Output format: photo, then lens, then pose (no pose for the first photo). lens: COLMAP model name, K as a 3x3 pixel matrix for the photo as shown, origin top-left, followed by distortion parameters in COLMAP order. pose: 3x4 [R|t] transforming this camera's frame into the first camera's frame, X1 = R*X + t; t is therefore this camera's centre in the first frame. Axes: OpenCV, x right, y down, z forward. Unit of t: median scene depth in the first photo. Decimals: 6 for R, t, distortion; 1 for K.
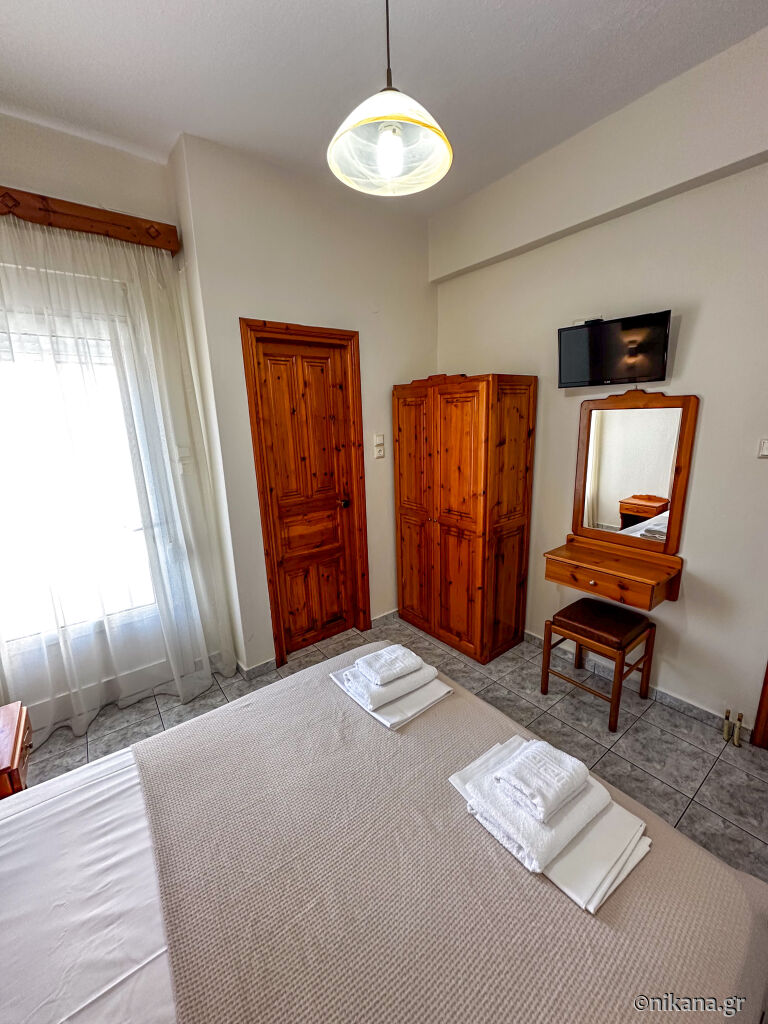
lens RADIAL K [[408.2, 0, 386.9], [0, 408.2, 509.8], [0, 0, 1]] dist [0.004342, -0.000725]
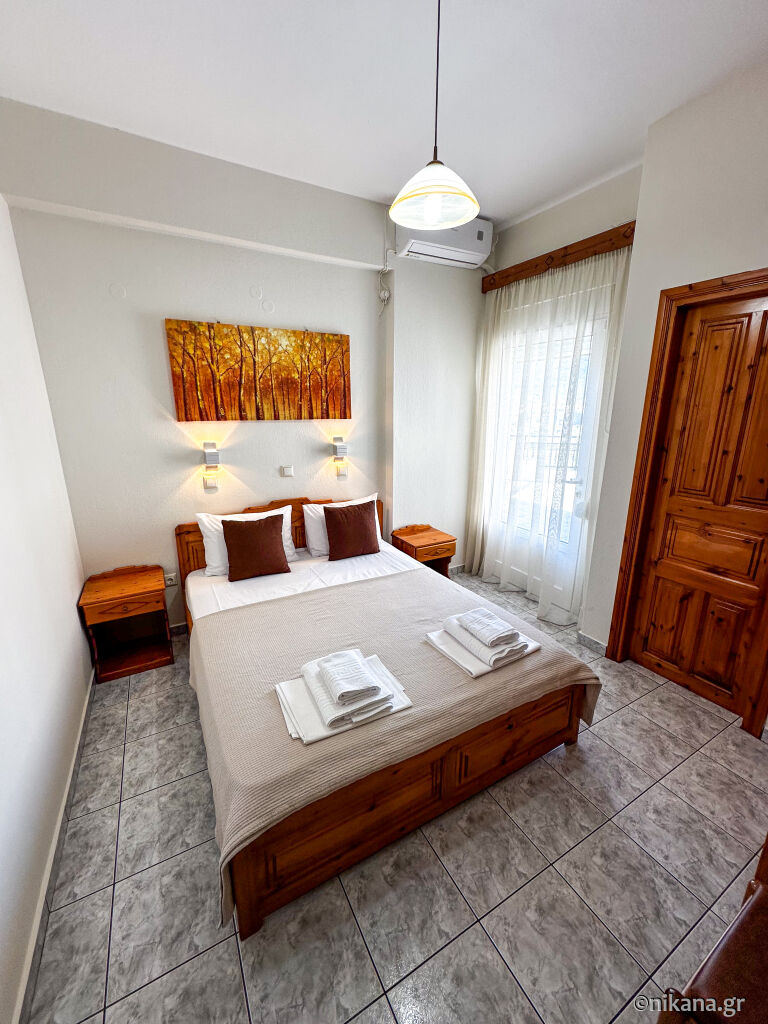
lens RADIAL K [[408.2, 0, 382.7], [0, 408.2, 512.5], [0, 0, 1]] dist [0.004342, -0.000725]
pose [[-0.143837, 0.280410, -0.949042, 0.757382], [-0.215895, 0.927023, 0.306624, -0.139056], [0.965764, 0.248997, -0.072801, 0.555633]]
